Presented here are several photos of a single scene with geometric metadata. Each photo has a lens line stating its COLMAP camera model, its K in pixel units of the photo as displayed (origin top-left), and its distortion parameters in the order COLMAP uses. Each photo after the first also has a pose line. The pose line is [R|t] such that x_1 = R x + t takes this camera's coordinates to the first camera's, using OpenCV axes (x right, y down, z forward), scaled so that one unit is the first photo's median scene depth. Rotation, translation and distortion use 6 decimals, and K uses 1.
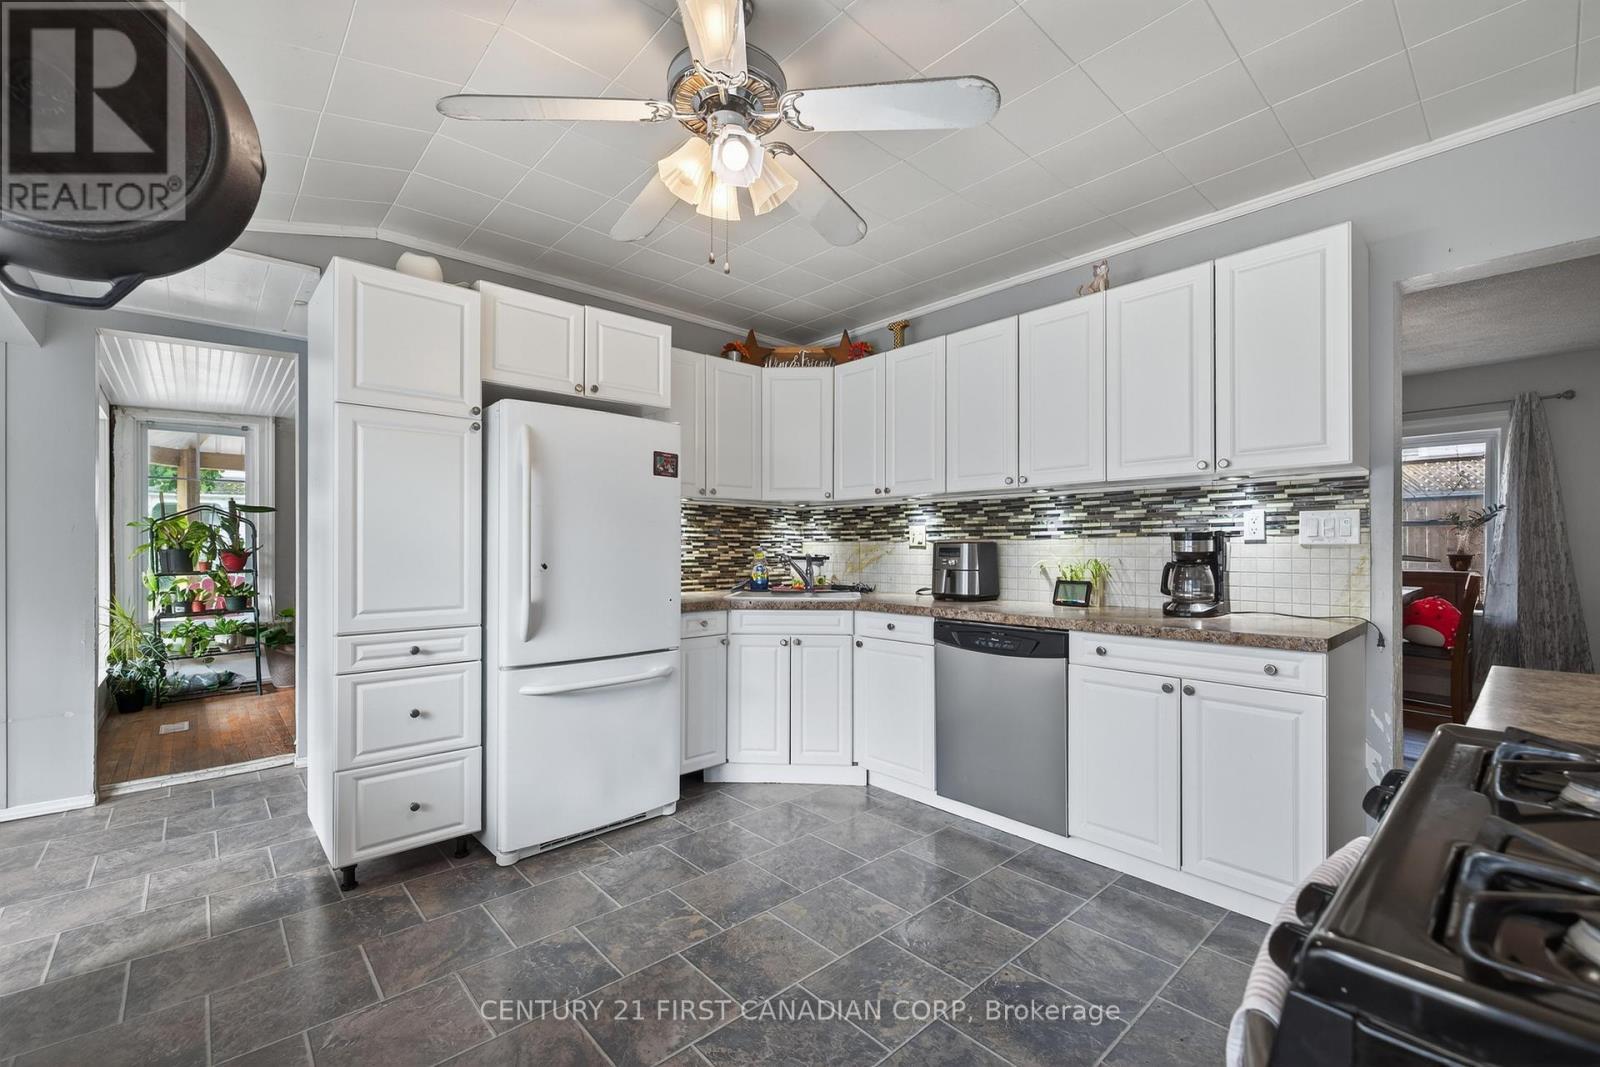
lens RADIAL K [[662.4, 0, 801.2], [0, 662.4, 544.2], [0, 0, 1]] dist [-0.000420, -0.000621]
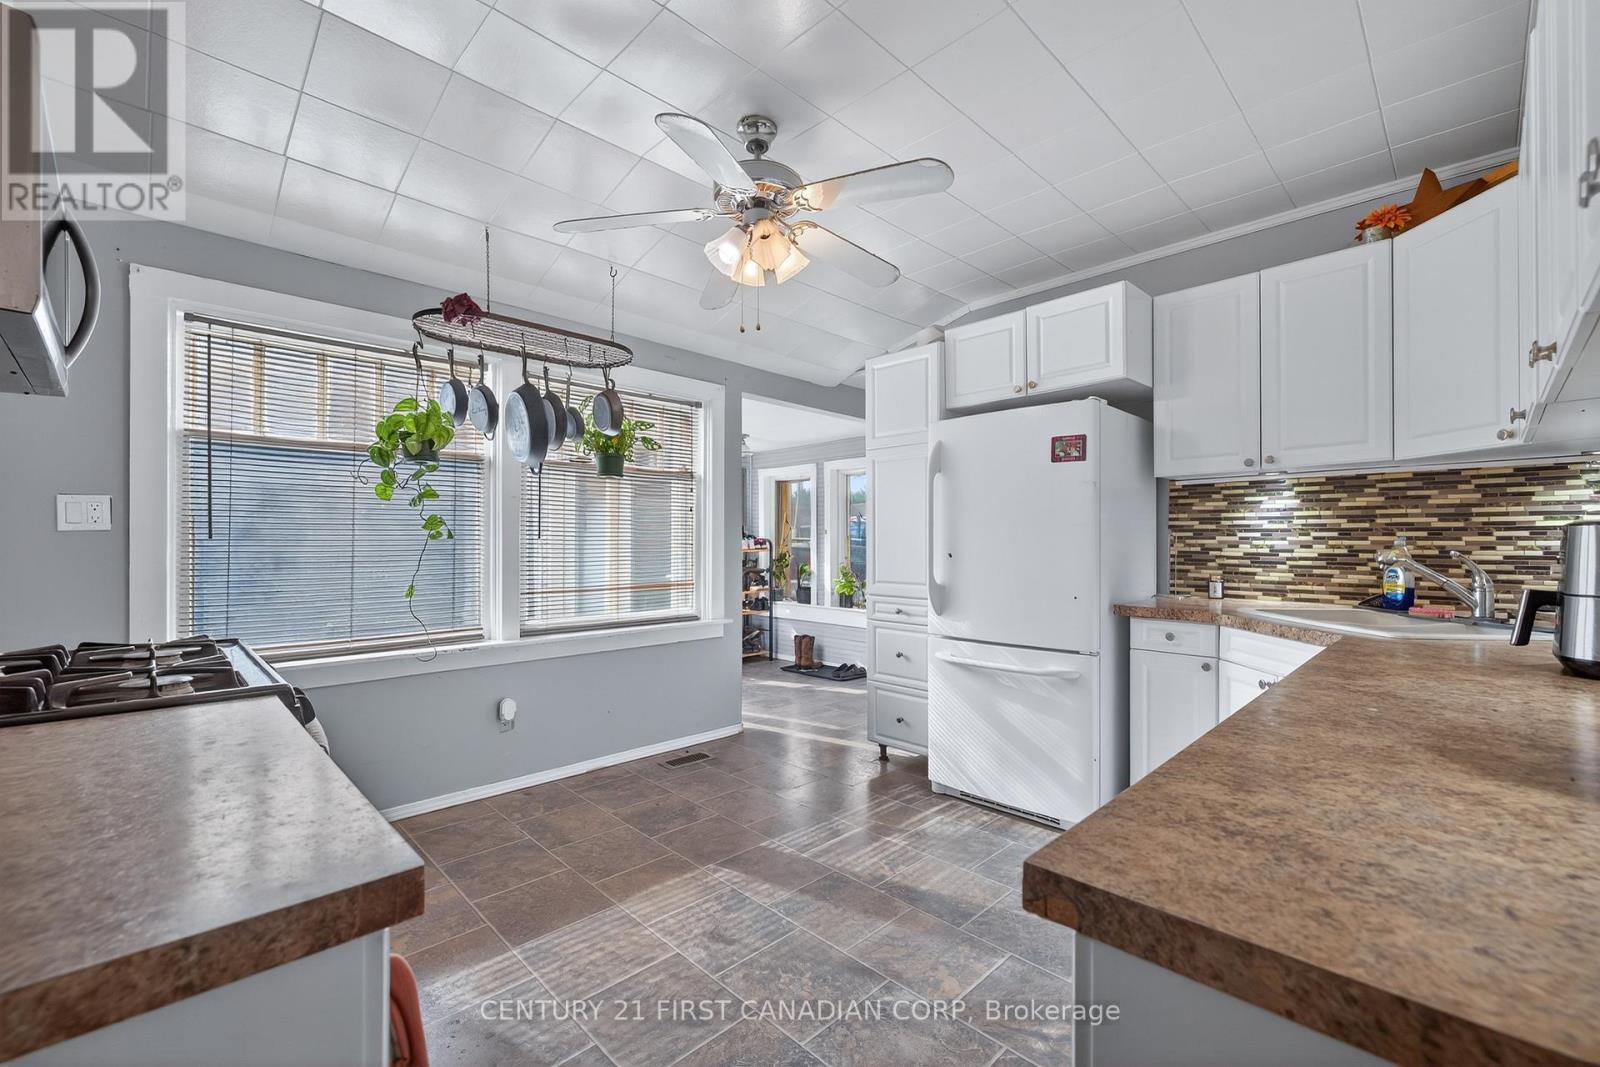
lens RADIAL K [[672.5, 0, 806.9], [0, 672.5, 537.8], [0, 0, 1]] dist [0.000671, -0.000039]
pose [[0.042635, -0.007104, -0.999065, 0.347077], [0.004194, 0.999967, -0.006931, 0.003950], [0.999082, -0.003894, 0.042663, 0.294336]]
